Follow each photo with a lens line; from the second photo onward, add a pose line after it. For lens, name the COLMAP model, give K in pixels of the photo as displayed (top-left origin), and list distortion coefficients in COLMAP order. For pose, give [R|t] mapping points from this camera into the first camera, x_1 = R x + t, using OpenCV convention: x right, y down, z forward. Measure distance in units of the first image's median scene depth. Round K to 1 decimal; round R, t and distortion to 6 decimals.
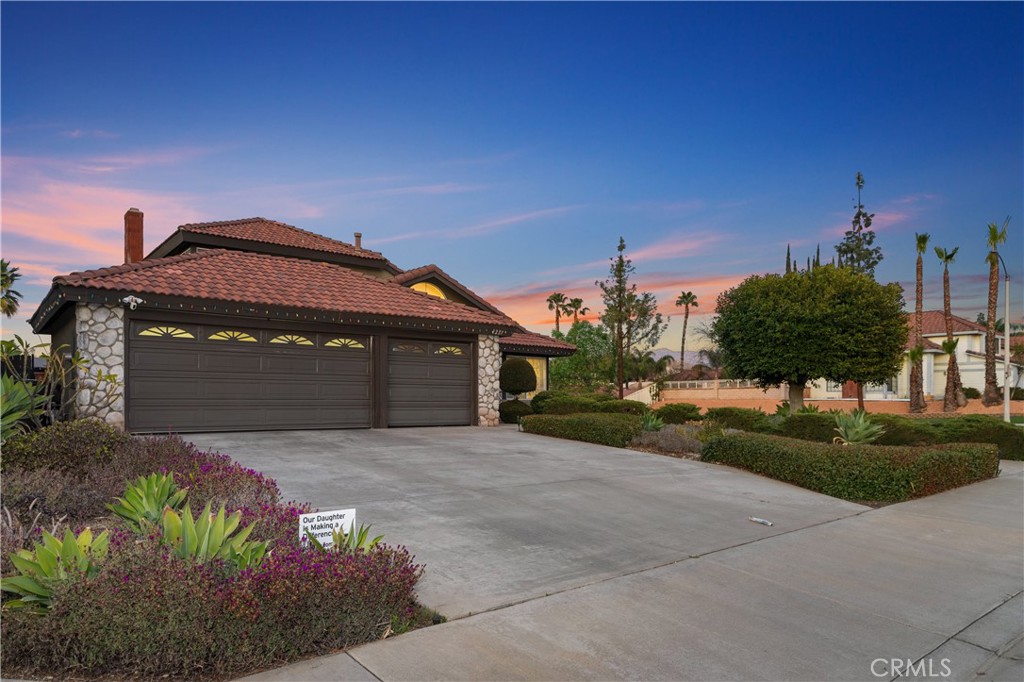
lens RADIAL K [[647.5, 0, 510.6], [0, 647.5, 342.9], [0, 0, 1]] dist [0.007147, 0.000279]
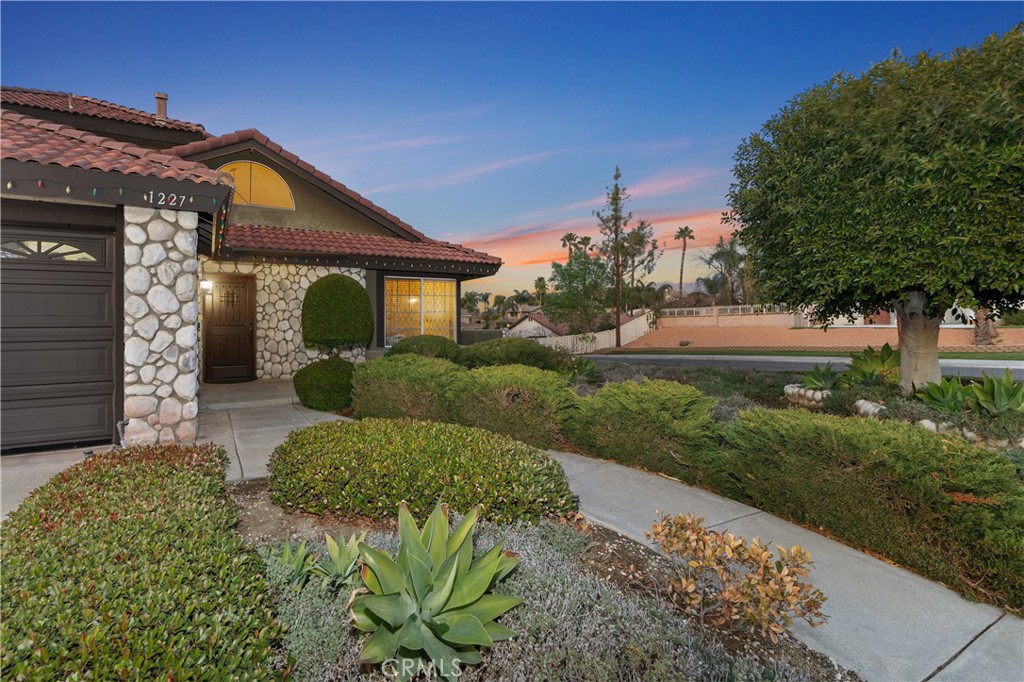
lens RADIAL K [[470.5, 0, 536.9], [0, 470.5, 305.0], [0, 0, 1]] dist [-0.013531, 0.000071]
pose [[0.998865, -0.022142, -0.042162, 0.077432], [0.024169, 0.998545, 0.048196, 0.014041], [0.041034, -0.049161, 0.997948, 0.274629]]
